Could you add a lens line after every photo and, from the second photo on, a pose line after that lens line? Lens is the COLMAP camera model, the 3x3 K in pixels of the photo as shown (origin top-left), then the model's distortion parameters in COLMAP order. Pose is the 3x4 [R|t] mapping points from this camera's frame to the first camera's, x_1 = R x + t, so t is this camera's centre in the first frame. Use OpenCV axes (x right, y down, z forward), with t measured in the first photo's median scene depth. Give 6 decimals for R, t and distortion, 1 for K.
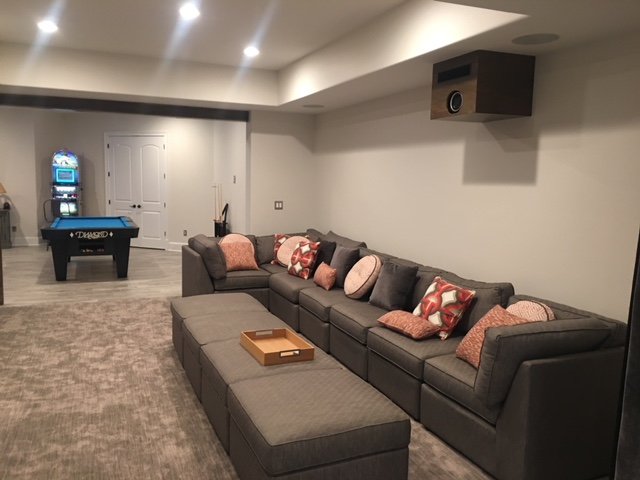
lens RADIAL K [[540.2, 0, 321.3], [0, 540.2, 234.1], [0, 0, 1]] dist [0.011469, -0.022832]
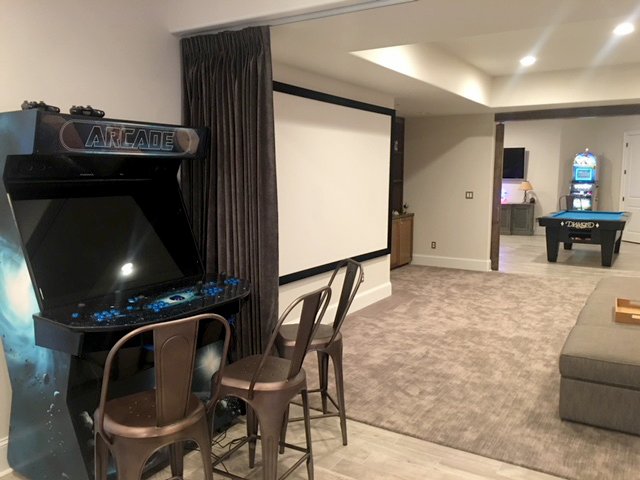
lens RADIAL K [[540.2, 0, 320.8], [0, 540.2, 241.0], [0, 0, 1]] dist [0.011469, -0.022832]
pose [[0.567753, 0.079340, -0.819367, 0.206370], [-0.070770, 0.996364, 0.047441, 0.020069], [0.820152, 0.031052, 0.571303, -0.104830]]
